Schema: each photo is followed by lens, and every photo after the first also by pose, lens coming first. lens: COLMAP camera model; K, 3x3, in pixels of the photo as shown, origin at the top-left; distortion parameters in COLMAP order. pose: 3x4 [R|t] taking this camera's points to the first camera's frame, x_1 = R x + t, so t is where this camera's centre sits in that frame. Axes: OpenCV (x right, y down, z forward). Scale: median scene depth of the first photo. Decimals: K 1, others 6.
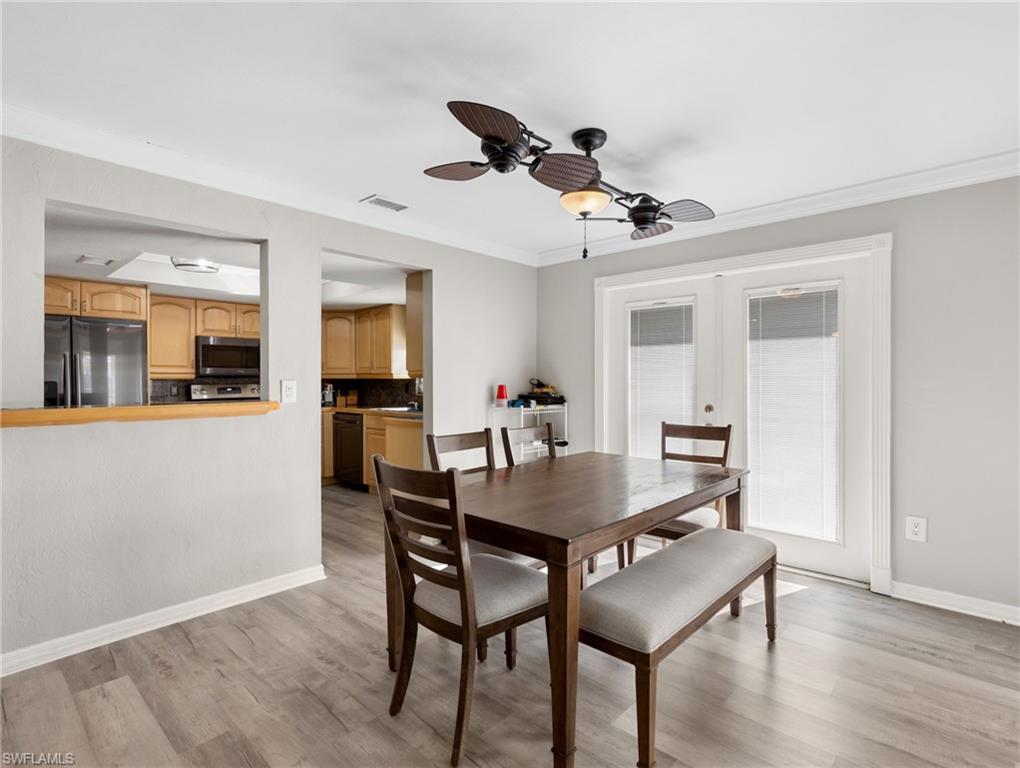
lens RADIAL K [[517.0, 0, 515.1], [0, 517.0, 383.0], [0, 0, 1]] dist [0.006170, -0.000784]
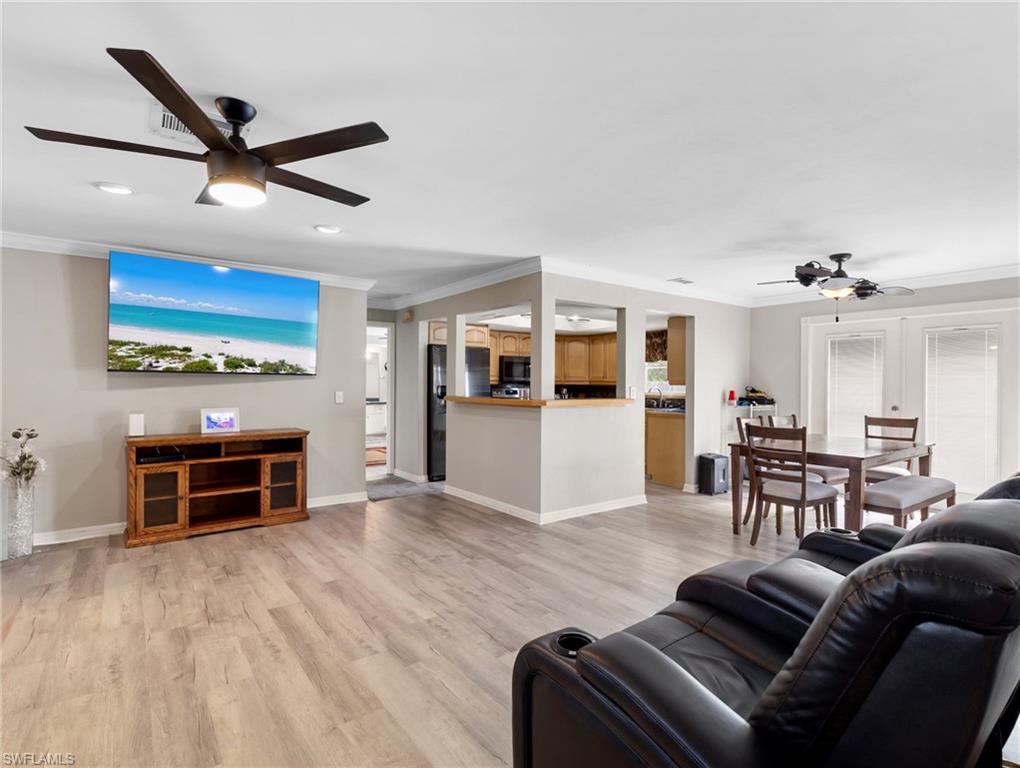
lens RADIAL K [[519.7, 0, 514.3], [0, 519.7, 384.7], [0, 0, 1]] dist [0.007443, -0.000808]
pose [[0.982239, 0.008562, -0.187438, -0.358801], [-0.009731, 0.999939, -0.005318, 0.000670], [0.187381, 0.007048, 0.982262, -0.576581]]
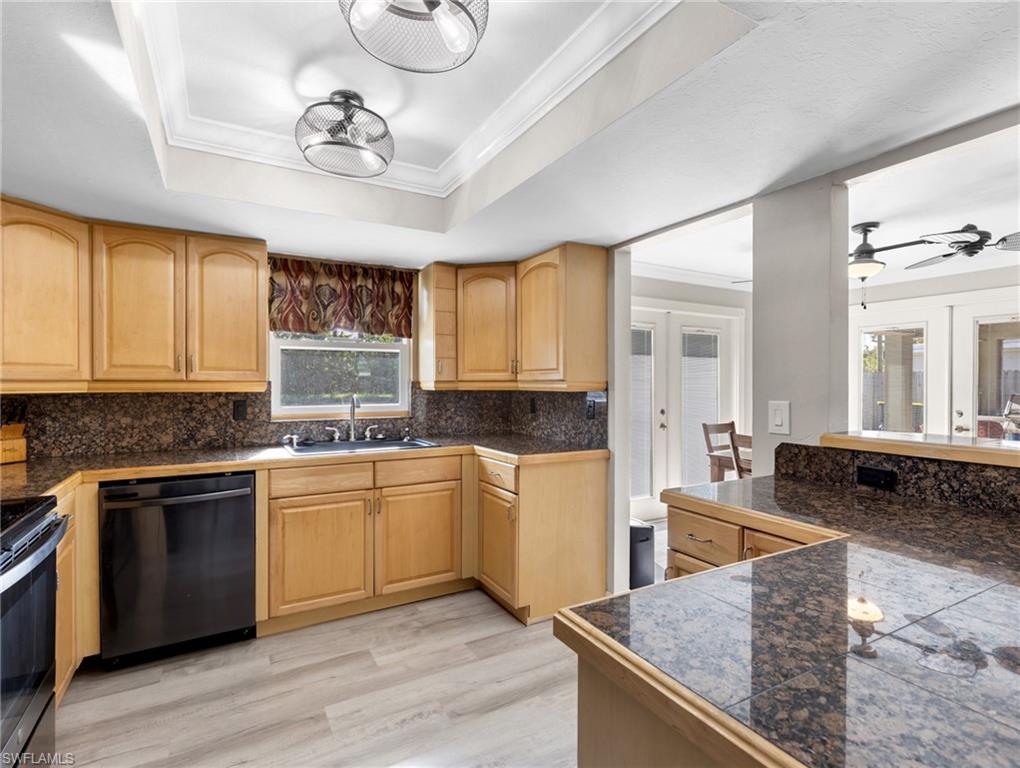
lens RADIAL K [[517.0, 0, 515.1], [0, 517.0, 383.0], [0, 0, 1]] dist [0.006170, -0.000784]
pose [[0.302006, 0.000667, 0.953306, -0.862559], [0.004135, 0.999989, -0.002009, -0.020025], [-0.953297, 0.004549, 0.302000, 0.839936]]
